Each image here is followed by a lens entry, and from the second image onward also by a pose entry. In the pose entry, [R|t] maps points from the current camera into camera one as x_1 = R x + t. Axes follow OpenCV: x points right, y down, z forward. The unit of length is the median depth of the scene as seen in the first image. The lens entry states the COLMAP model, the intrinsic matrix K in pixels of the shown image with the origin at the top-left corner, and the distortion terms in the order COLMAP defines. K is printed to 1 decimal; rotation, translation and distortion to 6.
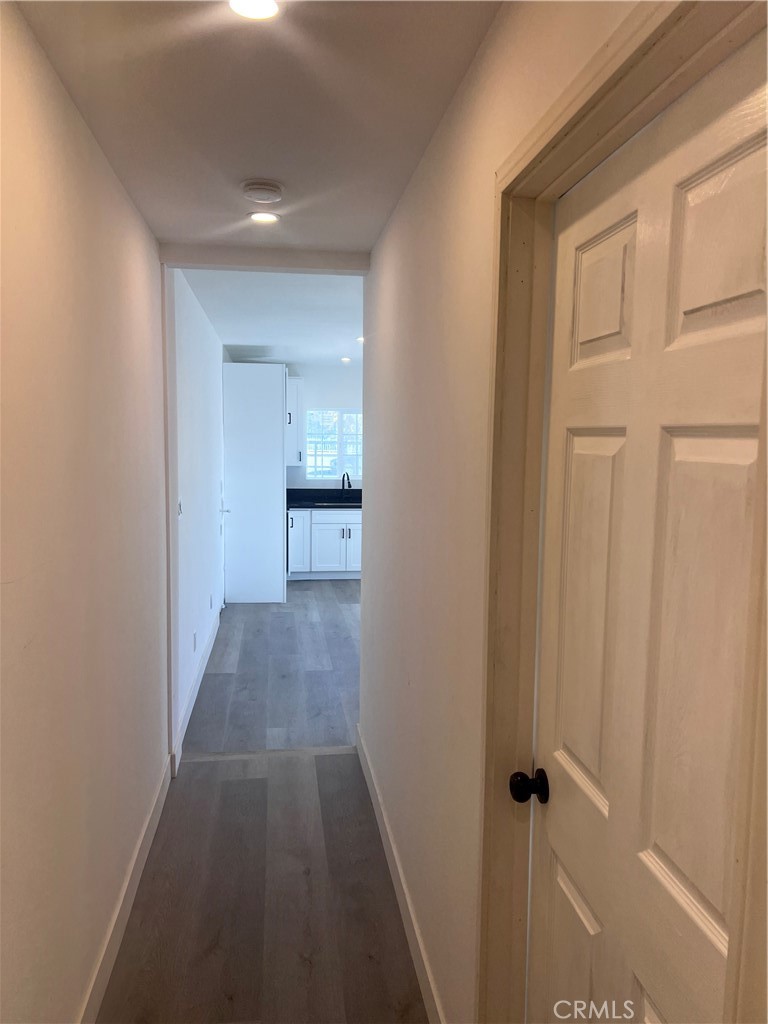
lens RADIAL K [[769.8, 0, 384.0], [0, 769.8, 526.5], [0, 0, 1]] dist [0.069373, -0.085815]
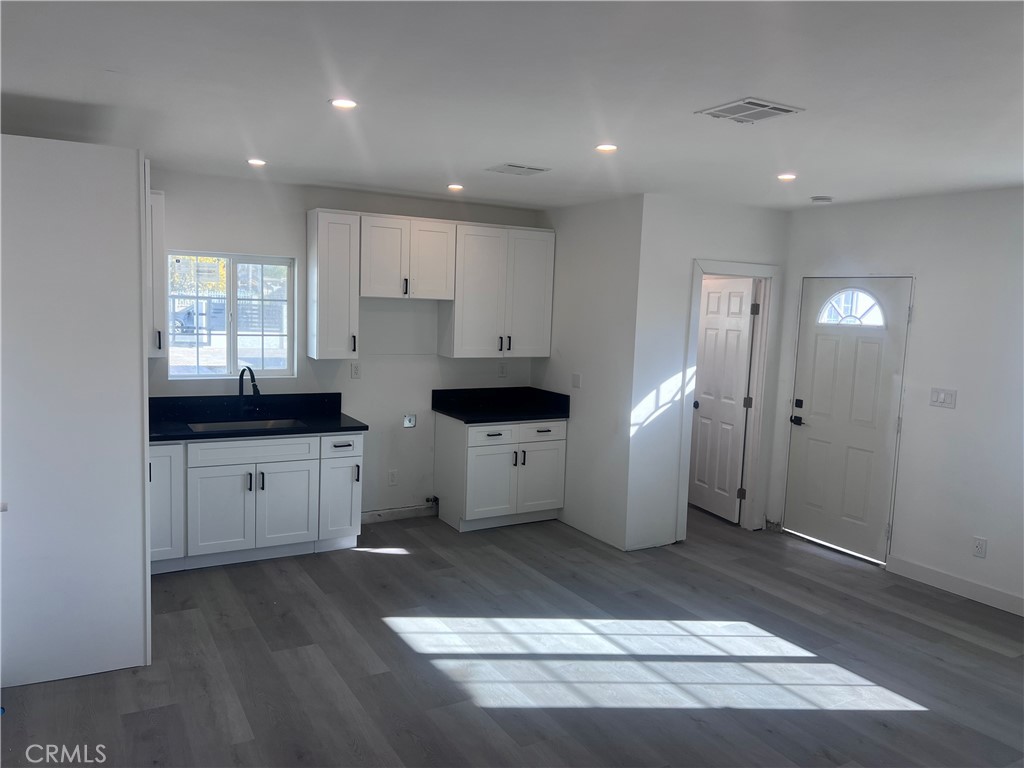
lens RADIAL K [[769.8, 0, 514.9], [0, 769.8, 383.4], [0, 0, 1]] dist [0.069373, -0.085815]
pose [[0.927947, -0.019412, 0.372205, -0.082767], [0.017494, 0.999811, 0.008531, -0.062386], [-0.372300, -0.001405, 0.928111, 0.417699]]
